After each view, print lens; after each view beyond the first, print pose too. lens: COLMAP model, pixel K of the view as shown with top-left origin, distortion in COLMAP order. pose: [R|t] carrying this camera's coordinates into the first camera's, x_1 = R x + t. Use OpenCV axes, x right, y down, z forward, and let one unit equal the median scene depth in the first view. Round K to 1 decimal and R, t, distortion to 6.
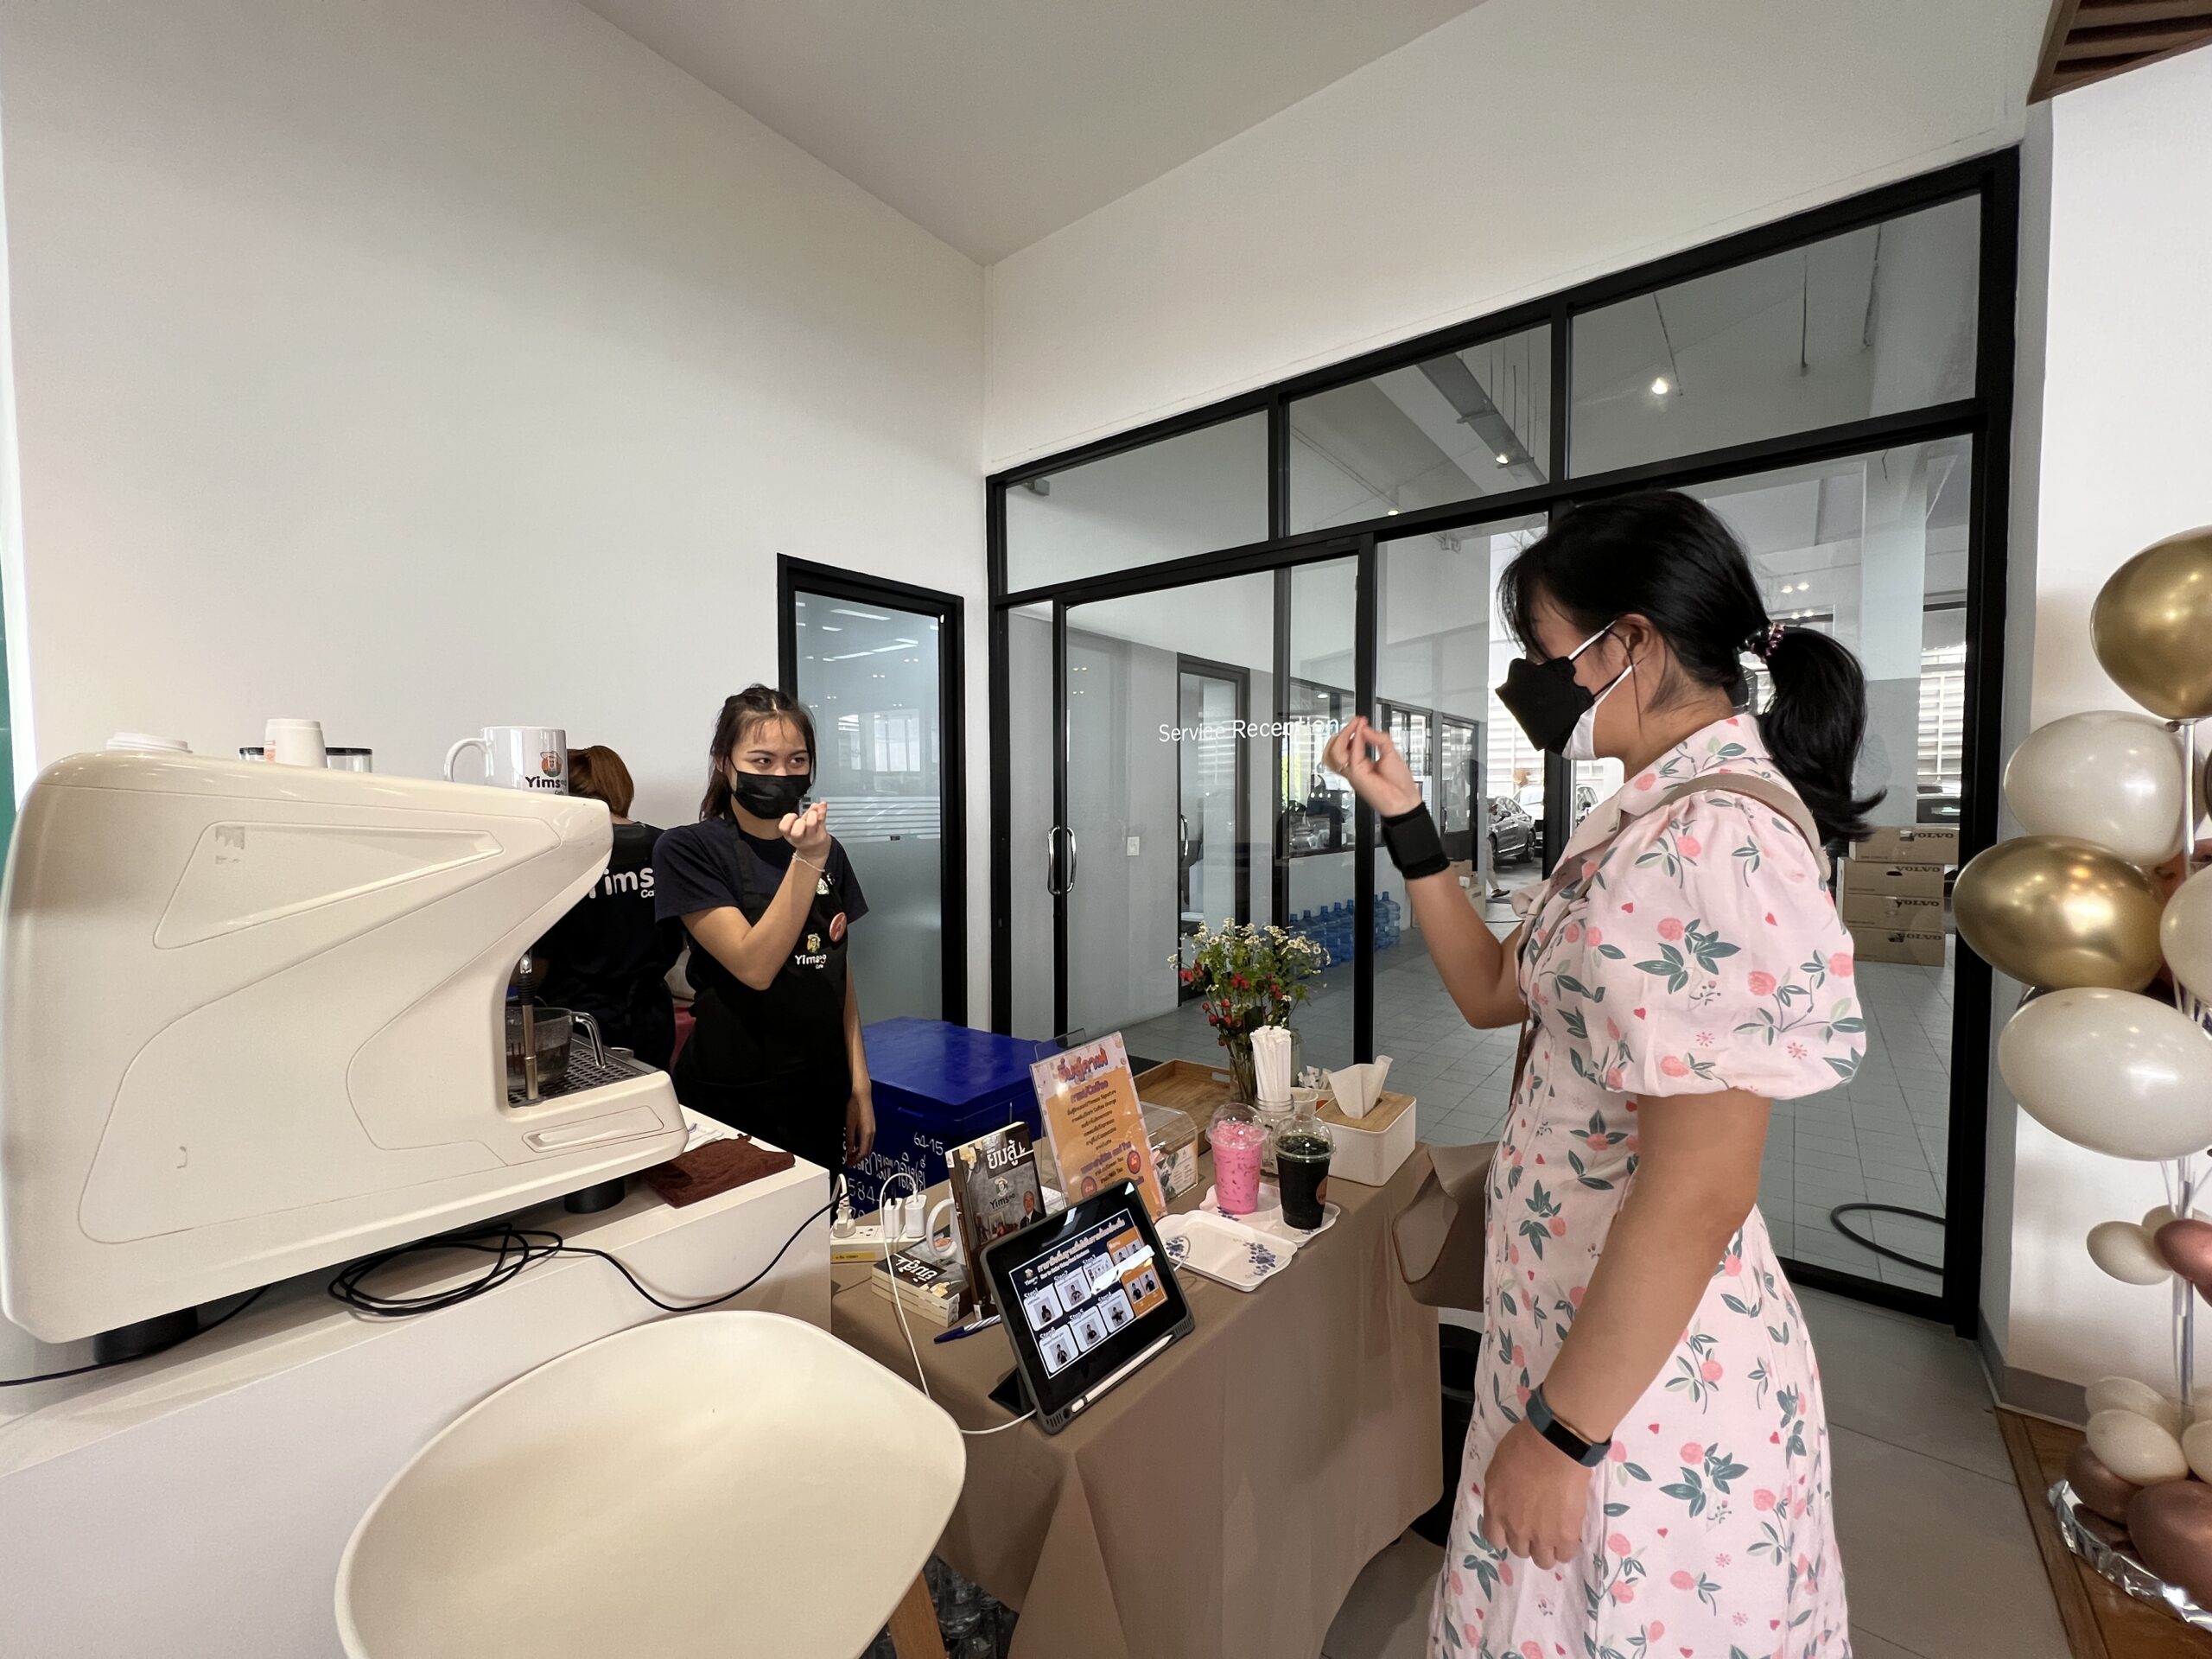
lens RADIAL K [[882.0, 0, 1106.3], [0, 882.0, 829.5], [0, 0, 1]] dist [0.010989, -0.003558]
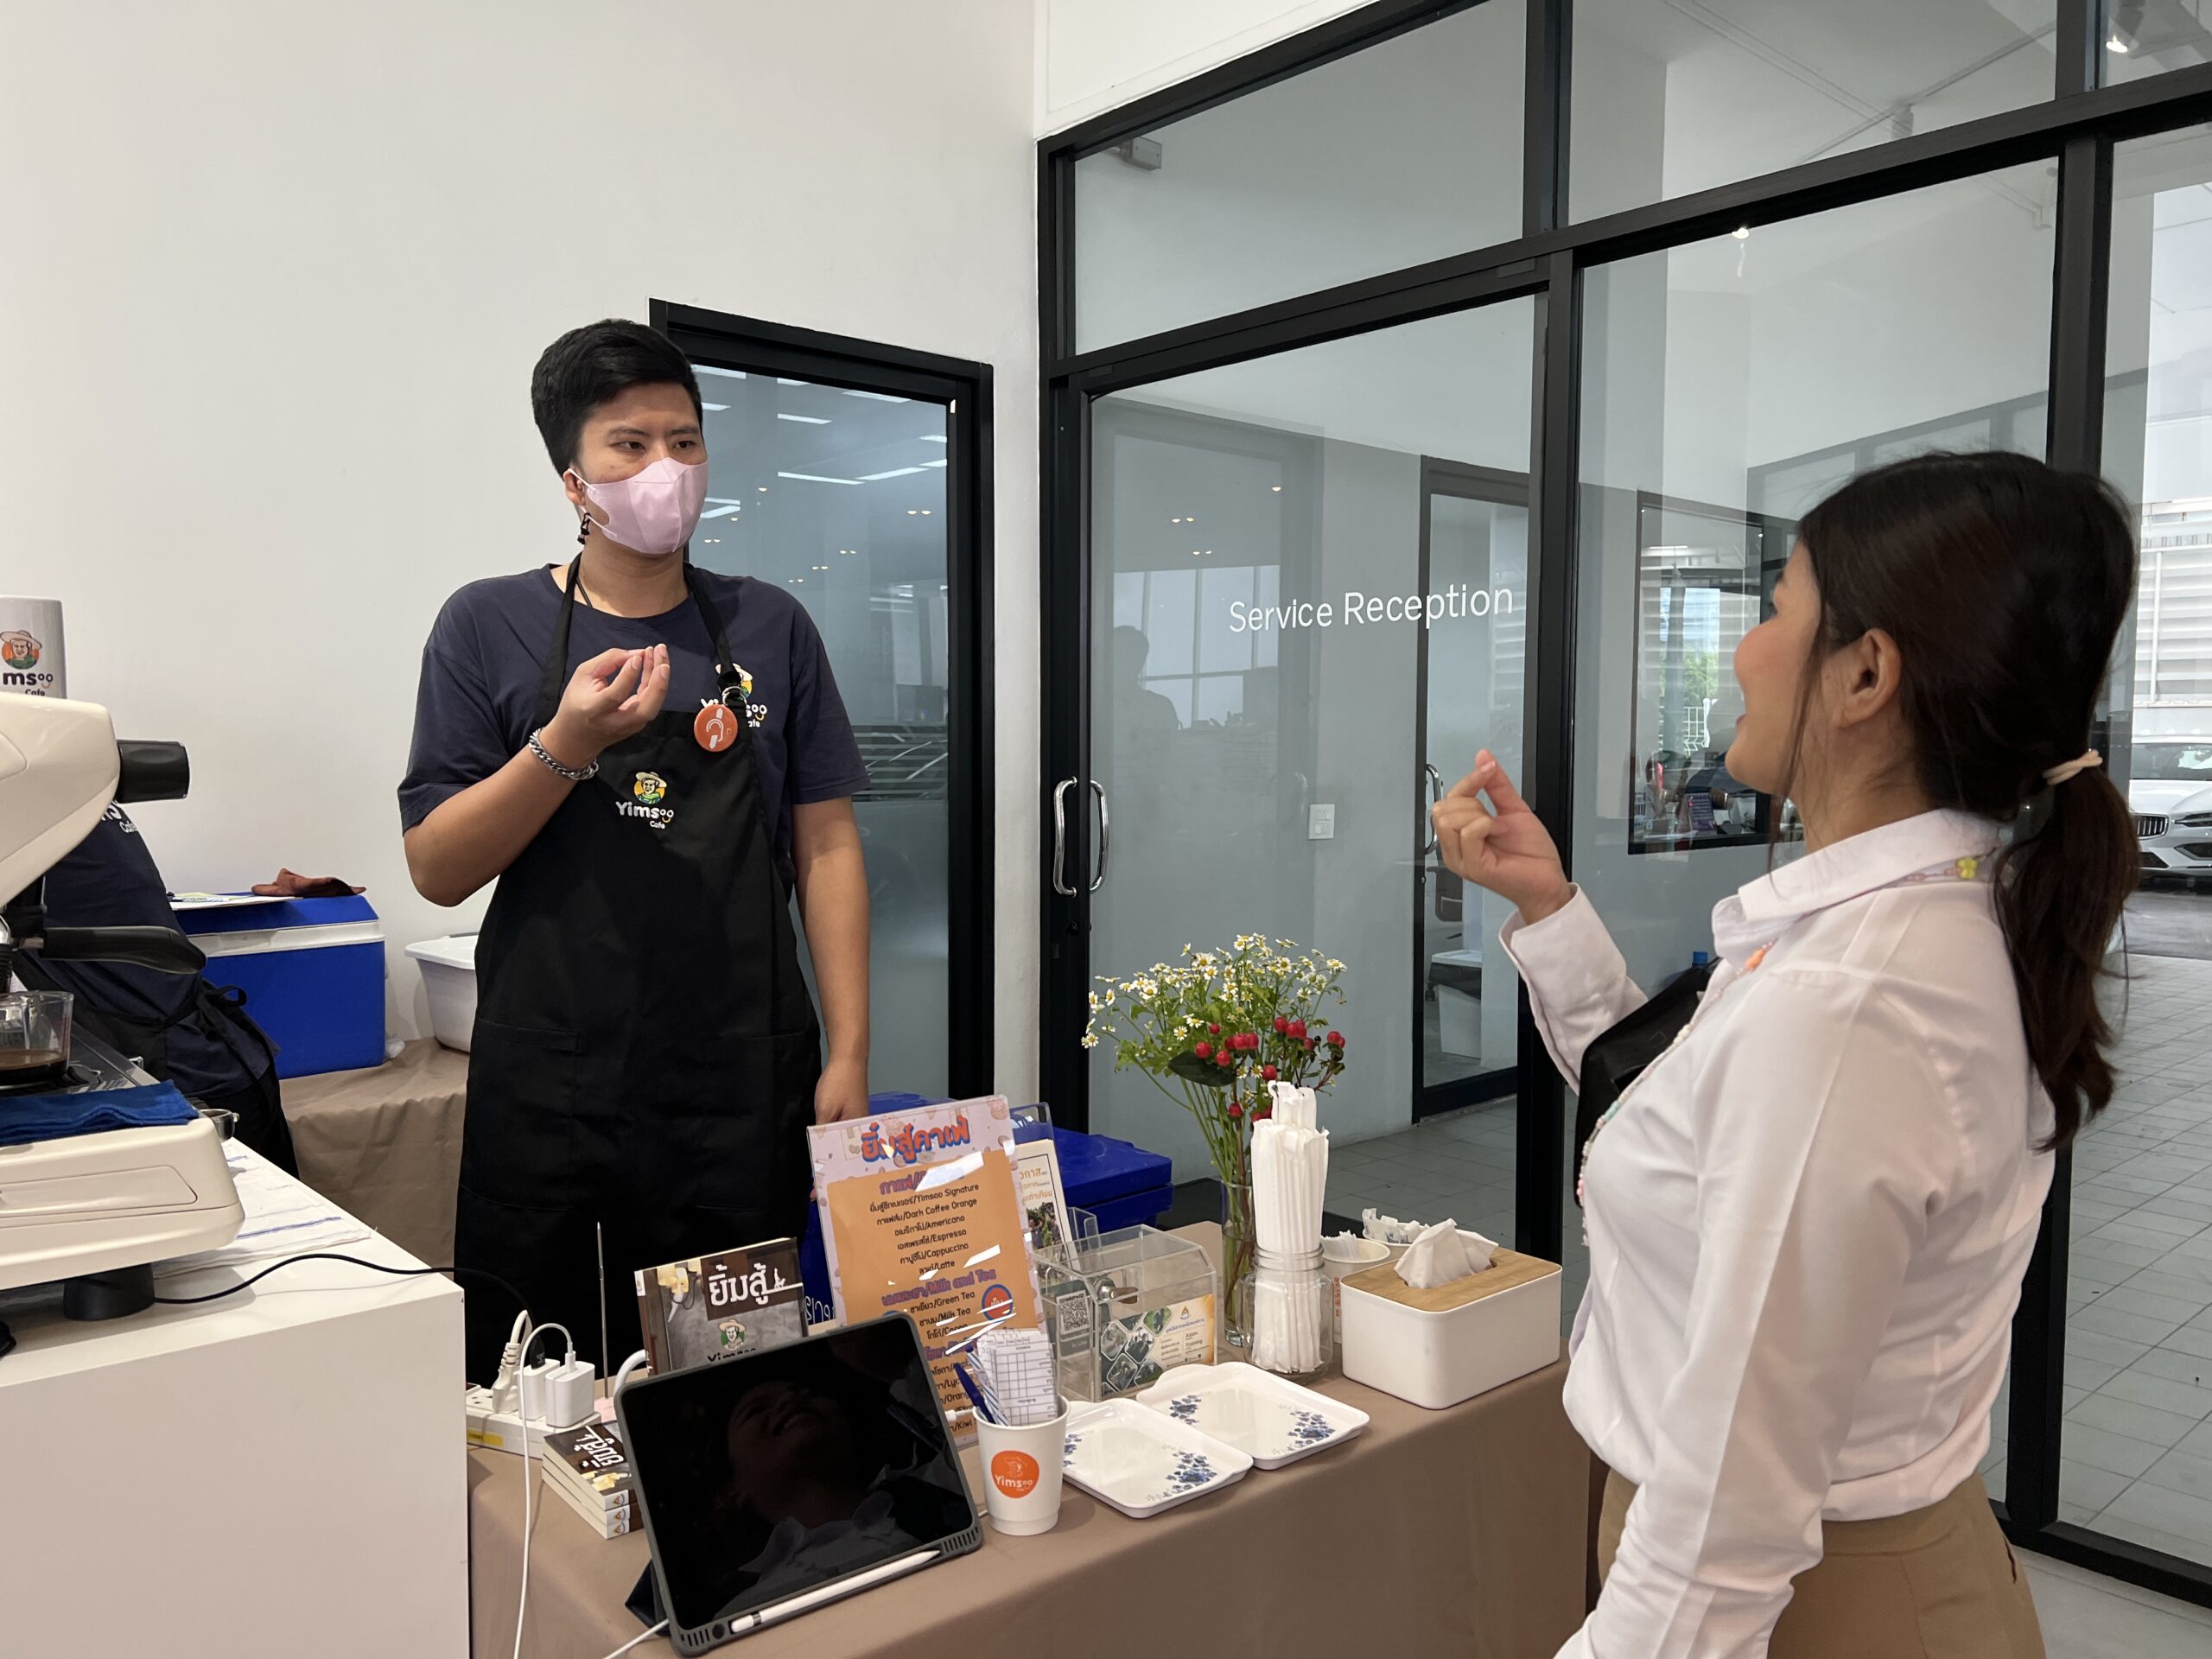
lens RADIAL K [[1654.9, 0, 1100.8], [0, 1654.9, 860.3], [0, 0, 1]] dist [0.045263, -0.047836]
pose [[0.984621, 0.020391, -0.173507, 0.119338], [-0.013733, 0.999126, 0.039491, 0.007030], [0.174161, -0.036501, 0.984040, -0.034927]]
